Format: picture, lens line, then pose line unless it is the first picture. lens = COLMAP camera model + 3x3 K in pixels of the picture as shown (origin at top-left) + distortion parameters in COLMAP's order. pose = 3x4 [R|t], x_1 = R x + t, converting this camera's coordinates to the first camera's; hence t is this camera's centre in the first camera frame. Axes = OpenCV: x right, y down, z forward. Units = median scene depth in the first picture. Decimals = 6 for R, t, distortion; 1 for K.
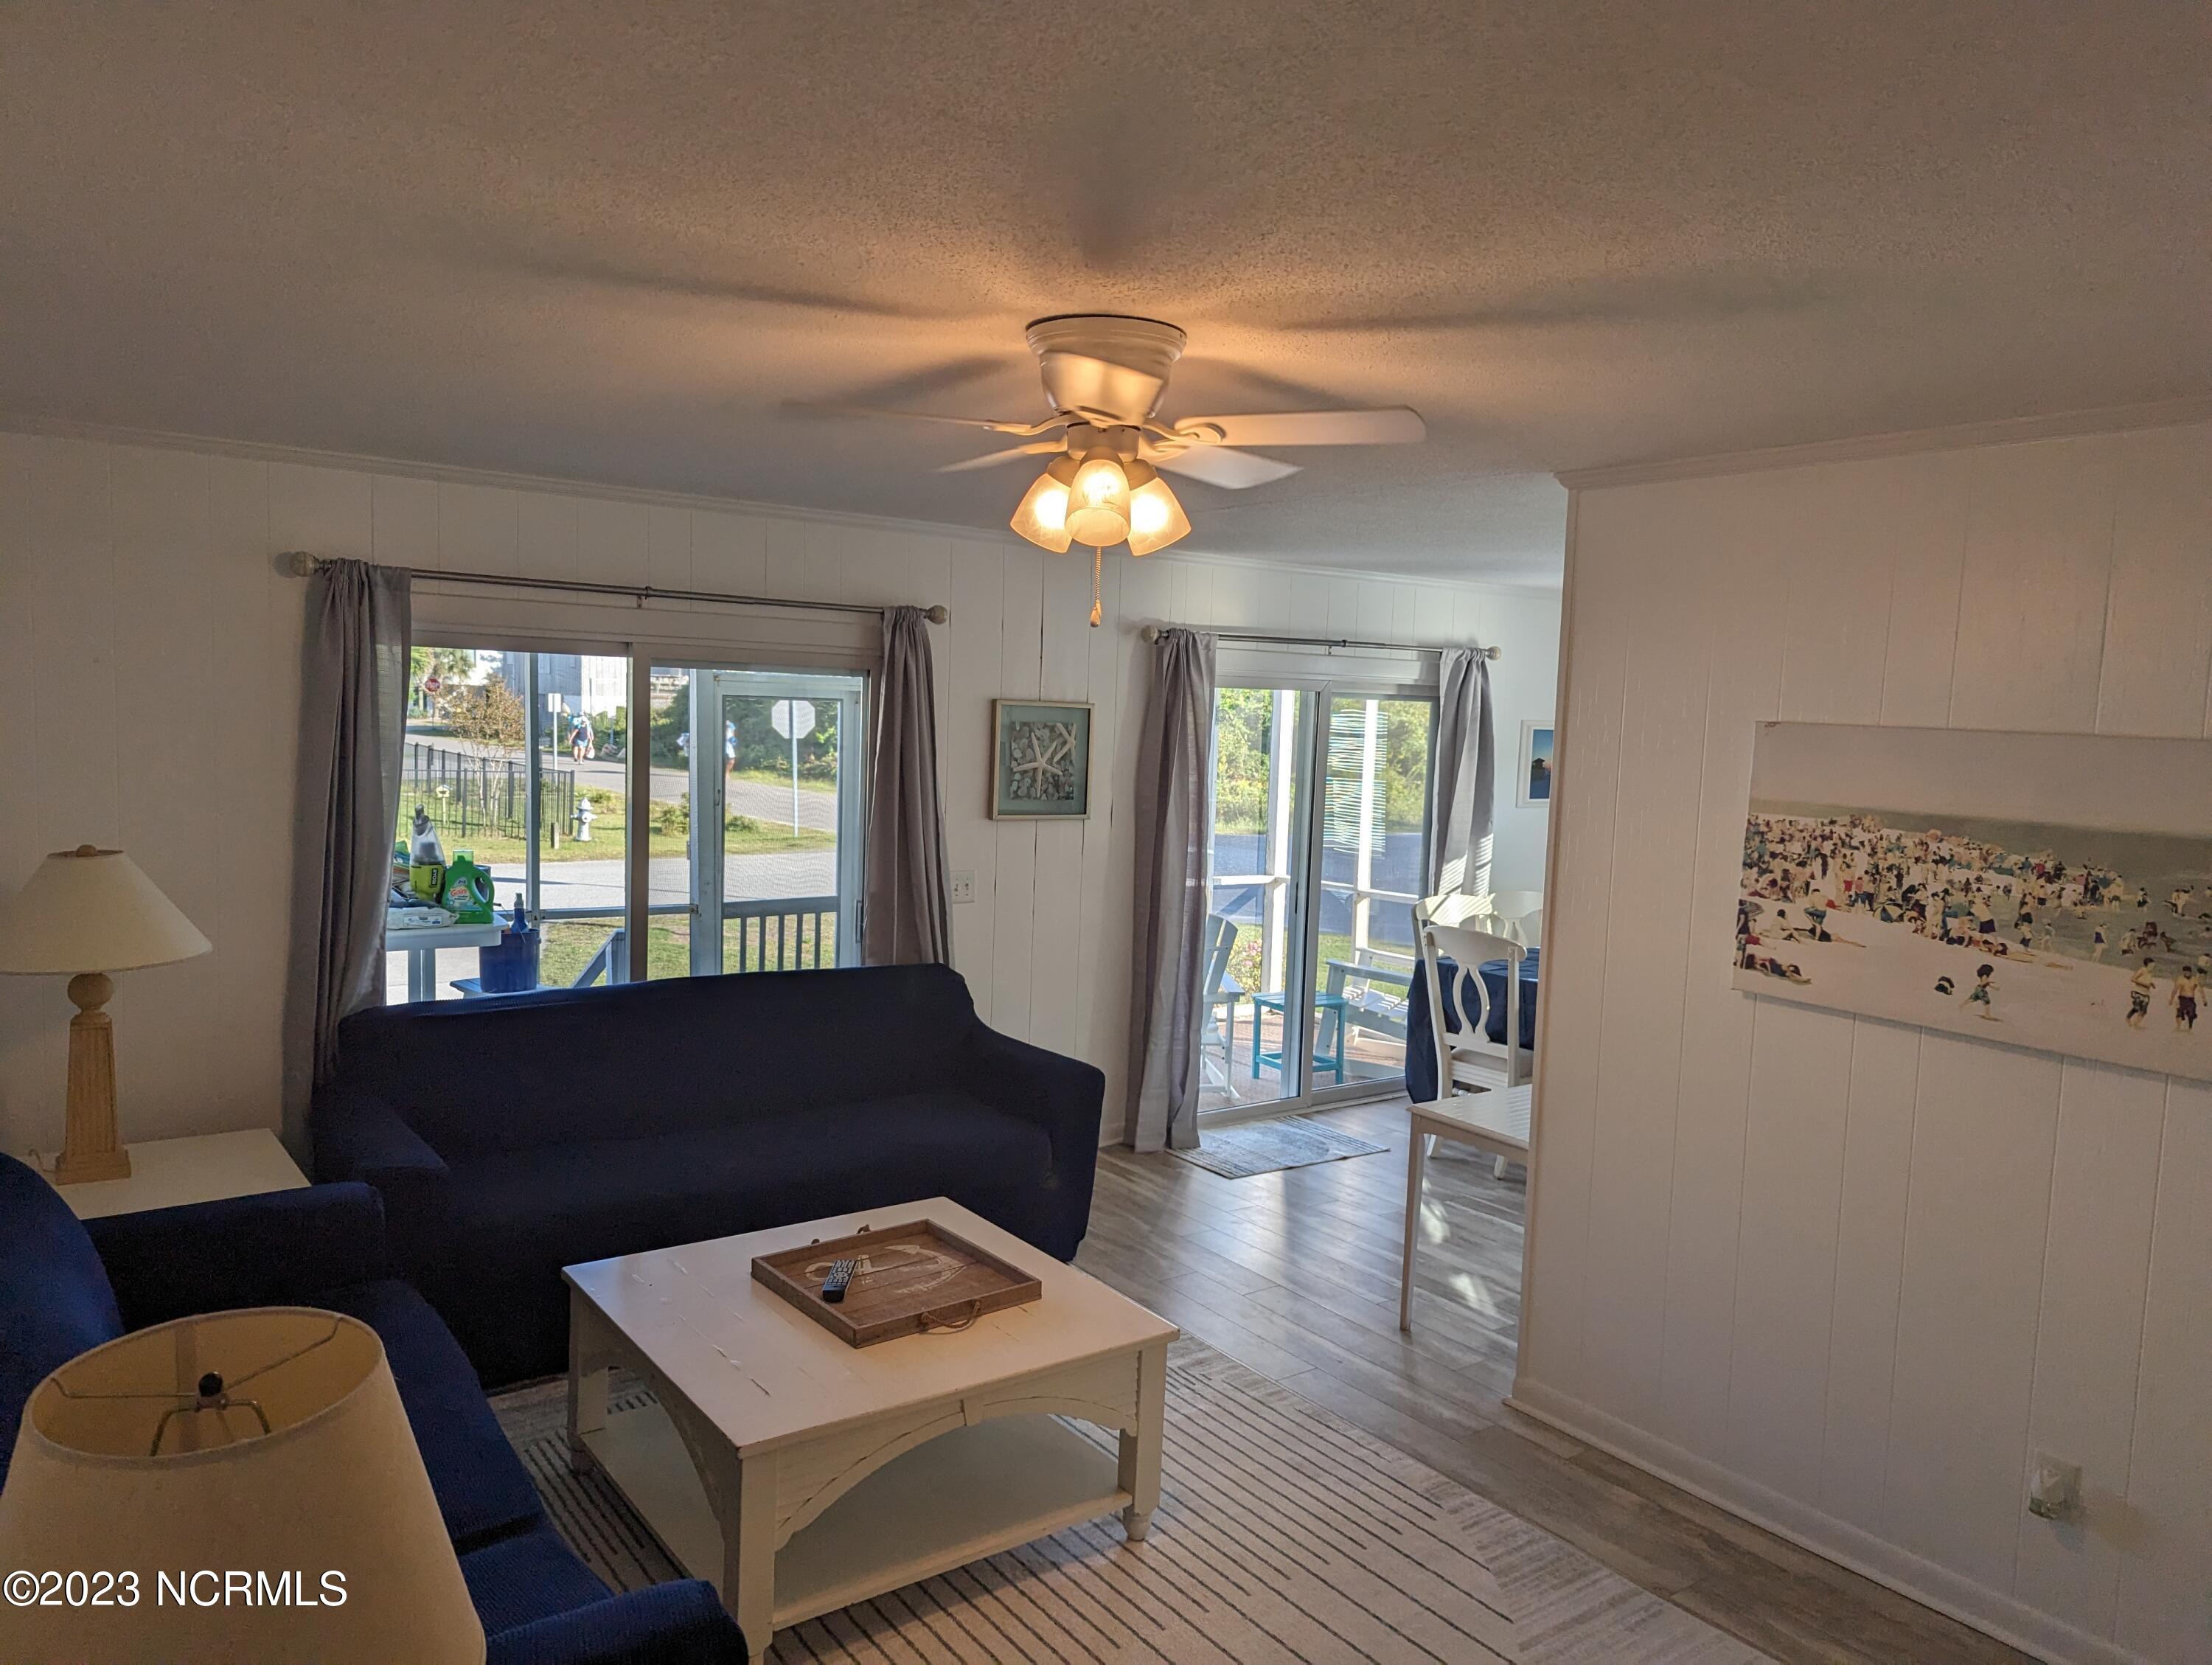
lens RADIAL K [[1560.0, 0, 1107.8], [0, 1560.0, 829.5], [0, 0, 1]] dist [0.043356, -0.018300]
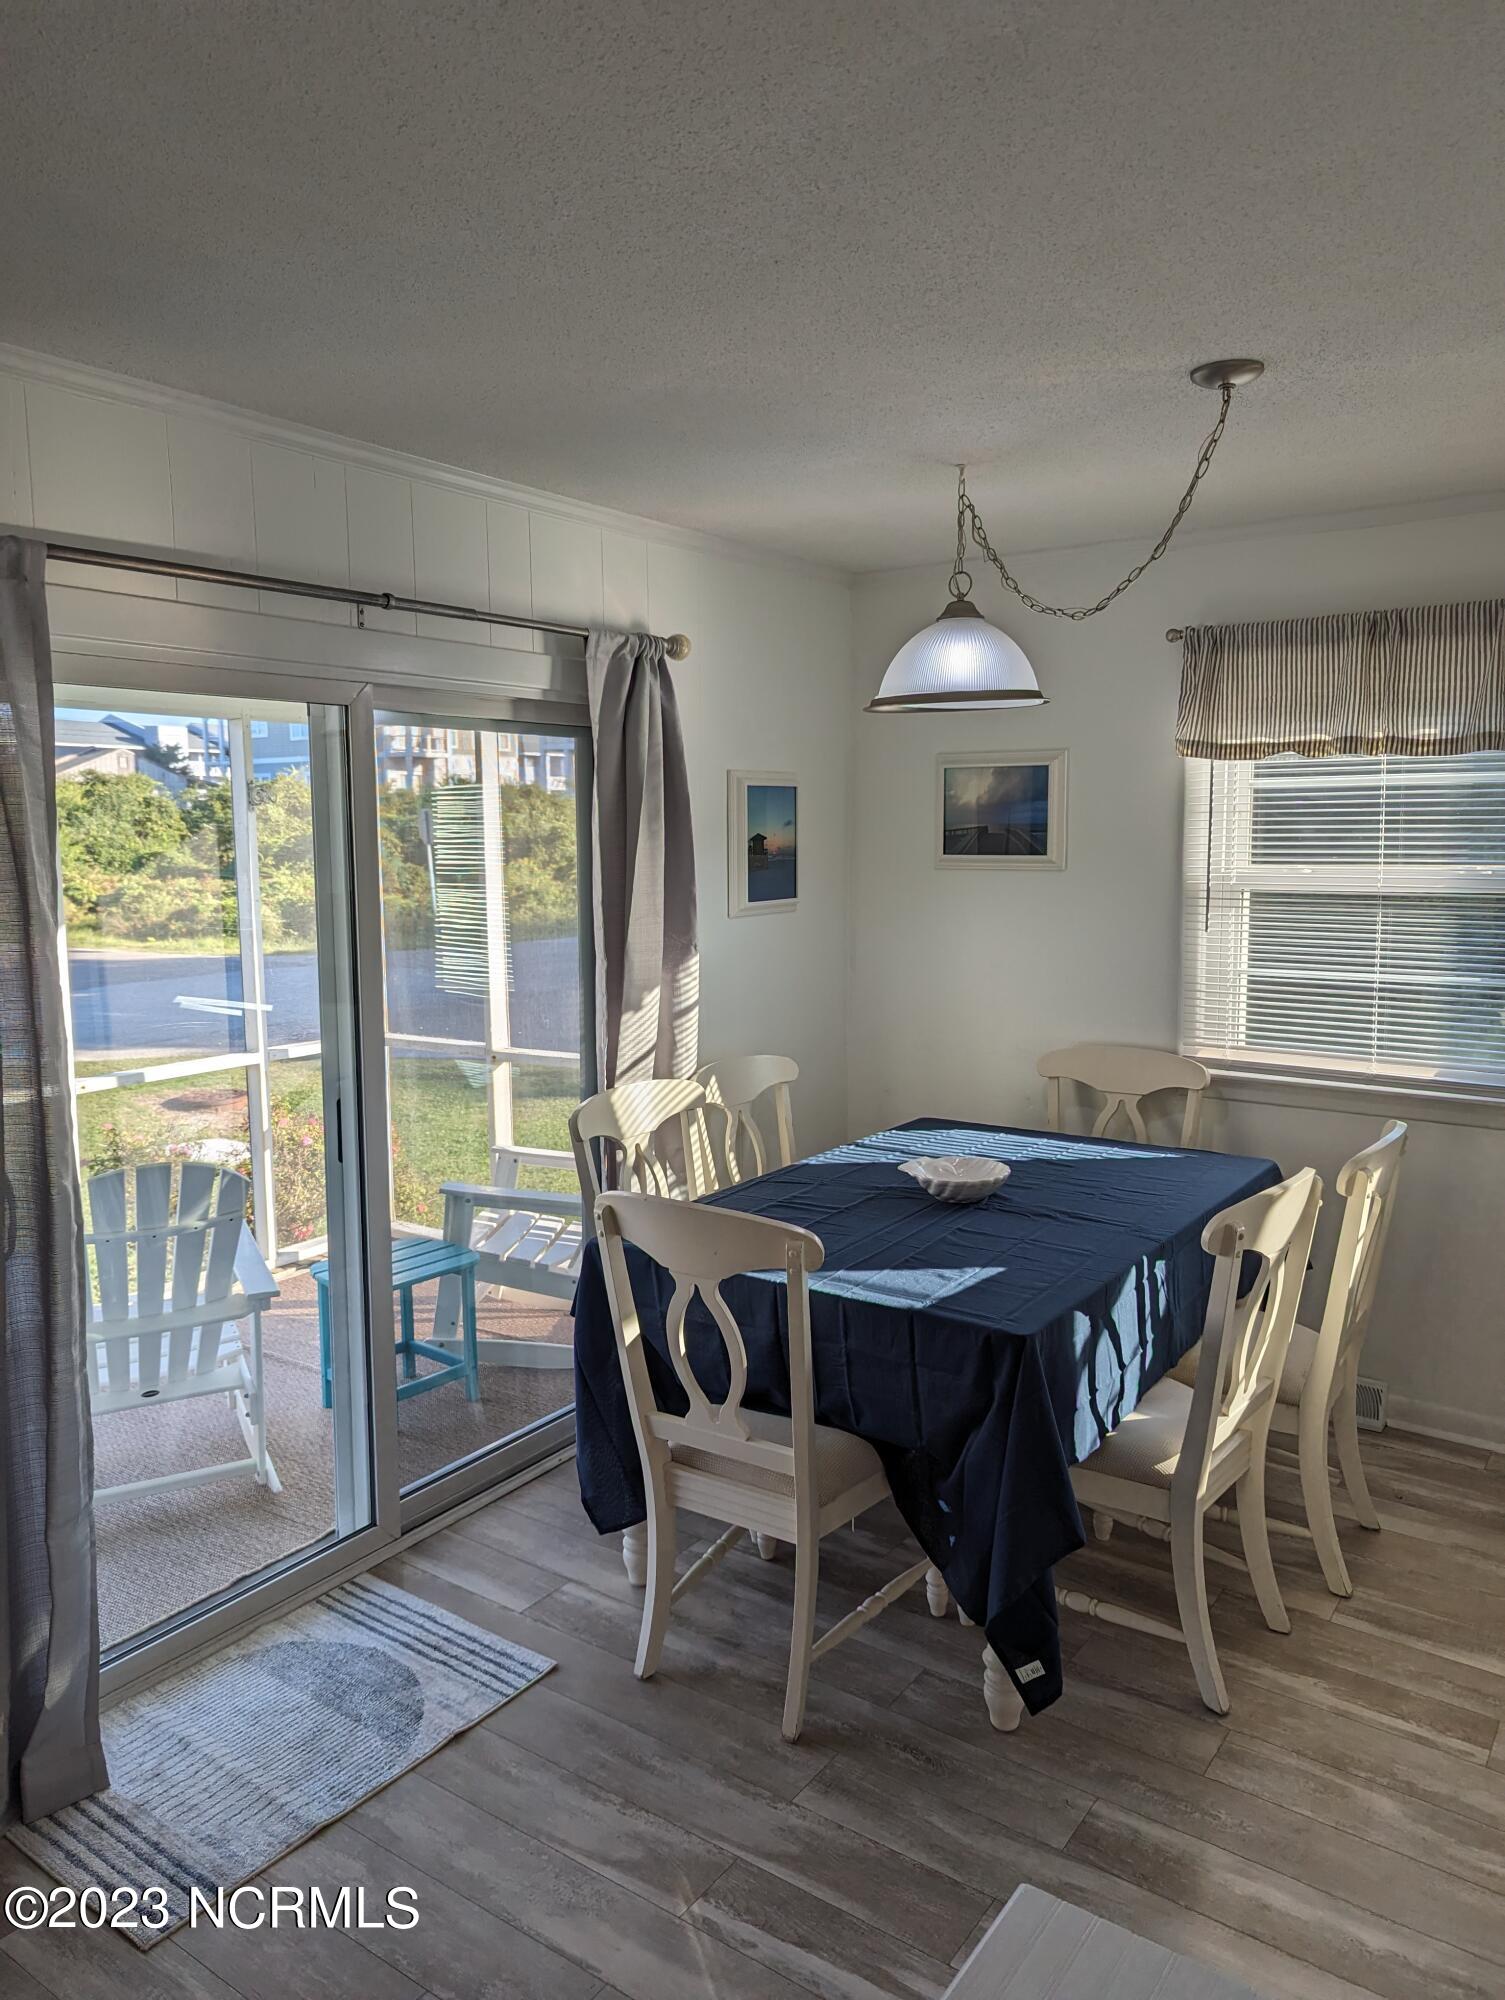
lens RADIAL K [[1411.8, 0, 752.4], [0, 1411.8, 993.3], [0, 0, 1]] dist [0.007472, -0.003099]
pose [[0.947839, -0.082267, 0.307951, 0.106529], [0.068691, 0.996138, 0.054688, -0.013846], [-0.311261, -0.030682, 0.949829, 0.512749]]
